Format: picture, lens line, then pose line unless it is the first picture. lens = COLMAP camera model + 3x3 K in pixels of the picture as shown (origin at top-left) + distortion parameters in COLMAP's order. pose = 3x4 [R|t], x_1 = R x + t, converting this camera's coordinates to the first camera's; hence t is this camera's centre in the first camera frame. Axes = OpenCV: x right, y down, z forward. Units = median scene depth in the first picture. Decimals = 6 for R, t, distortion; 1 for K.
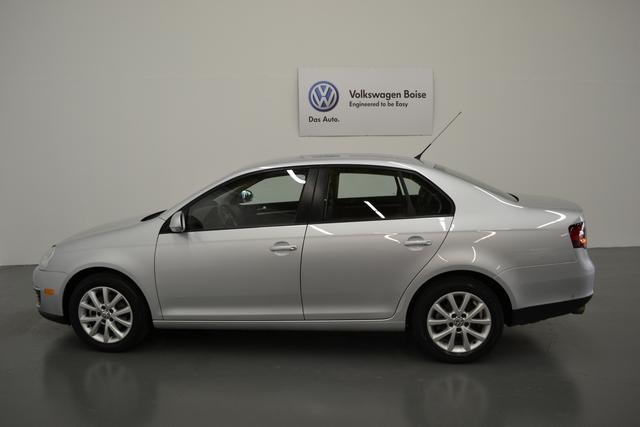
lens RADIAL K [[514.0, 0, 318.9], [0, 514.0, 213.5], [0, 0, 1]] dist [-0.063780, 0.011409]
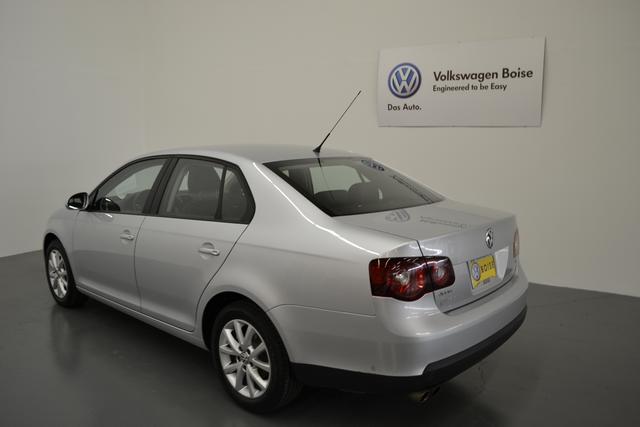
lens RADIAL K [[514.0, 0, 322.0], [0, 514.0, 214.9], [0, 0, 1]] dist [-0.063780, 0.011409]
pose [[0.807259, 0.105615, -0.580671, 0.420824], [-0.095962, 0.994254, 0.047431, -0.029878], [0.582344, 0.017434, 0.812755, 0.218482]]
